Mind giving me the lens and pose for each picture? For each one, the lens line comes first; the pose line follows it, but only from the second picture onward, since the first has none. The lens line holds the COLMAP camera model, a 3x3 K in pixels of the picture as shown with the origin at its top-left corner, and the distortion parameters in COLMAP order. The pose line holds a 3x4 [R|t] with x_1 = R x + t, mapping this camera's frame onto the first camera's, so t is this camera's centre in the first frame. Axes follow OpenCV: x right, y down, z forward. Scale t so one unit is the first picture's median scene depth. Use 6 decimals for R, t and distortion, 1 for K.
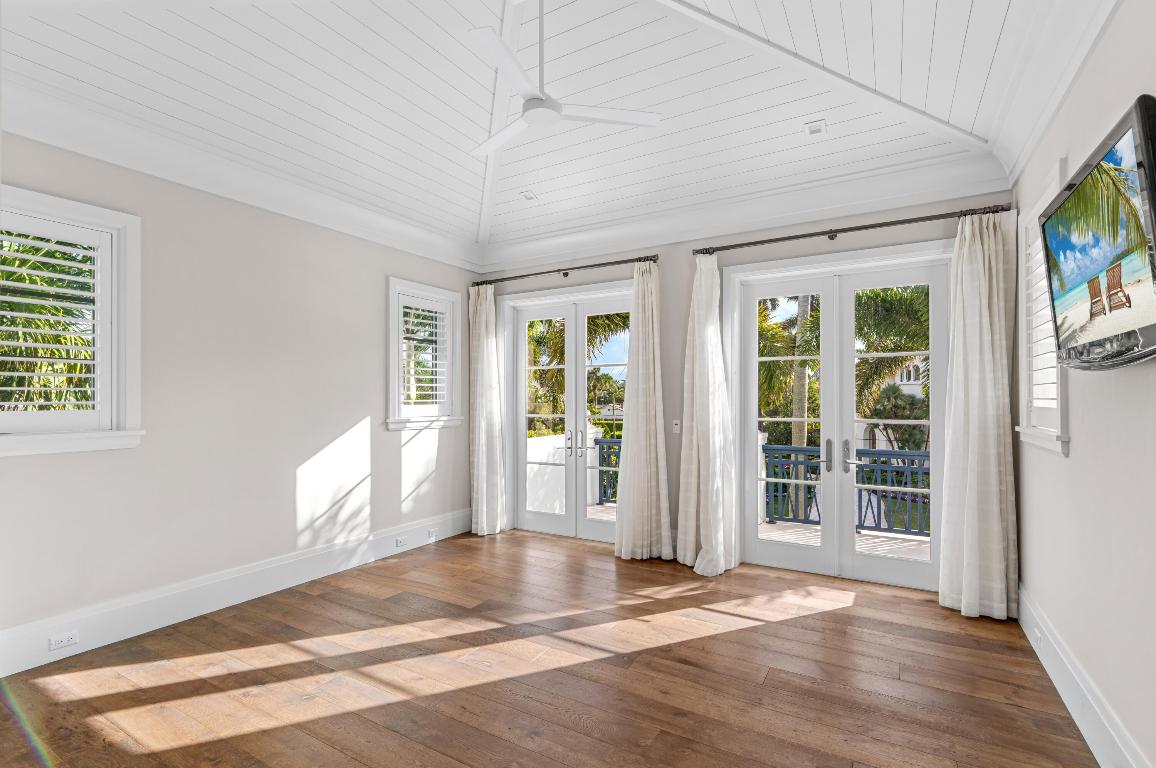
lens RADIAL K [[525.1, 0, 582.4], [0, 525.1, 391.6], [0, 0, 1]] dist [0.002189, 0.000443]
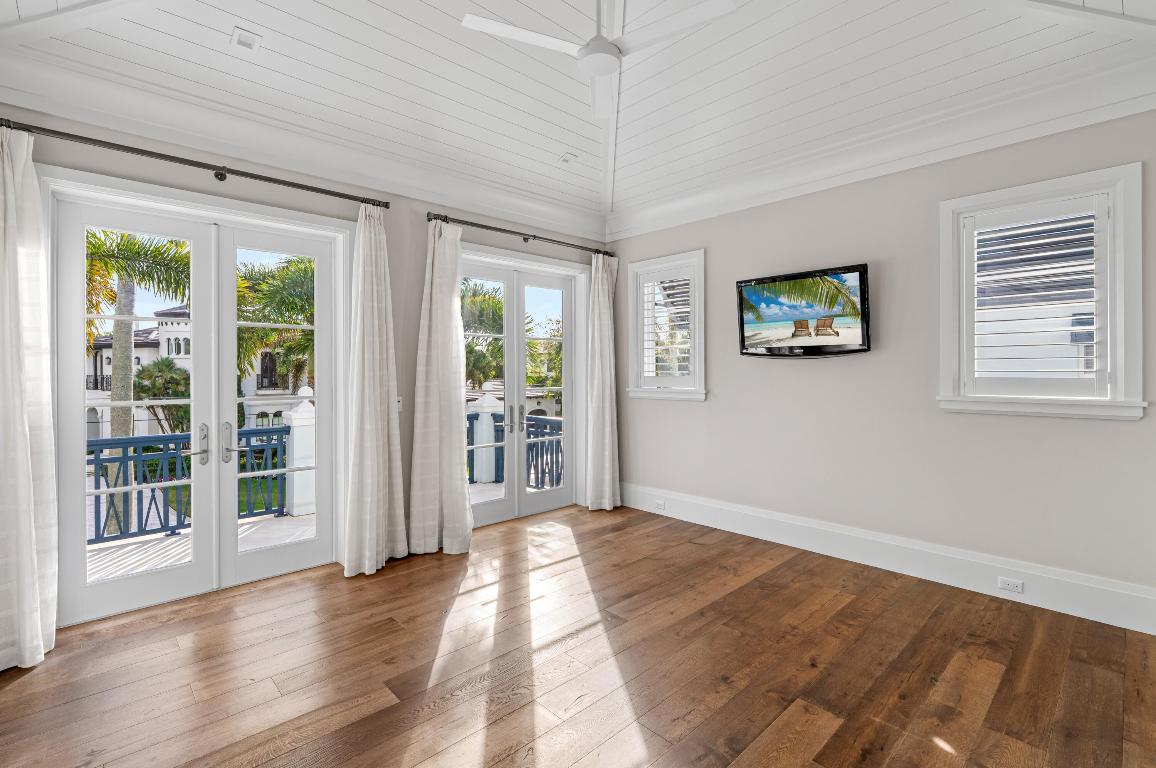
lens RADIAL K [[532.9, 0, 558.6], [0, 532.9, 373.2], [0, 0, 1]] dist [-0.001759, -0.000009]
pose [[0.296288, -0.003403, 0.955093, -0.706079], [-0.009082, 0.999938, 0.006381, 0.007038], [-0.955056, -0.010565, 0.296238, 0.573347]]
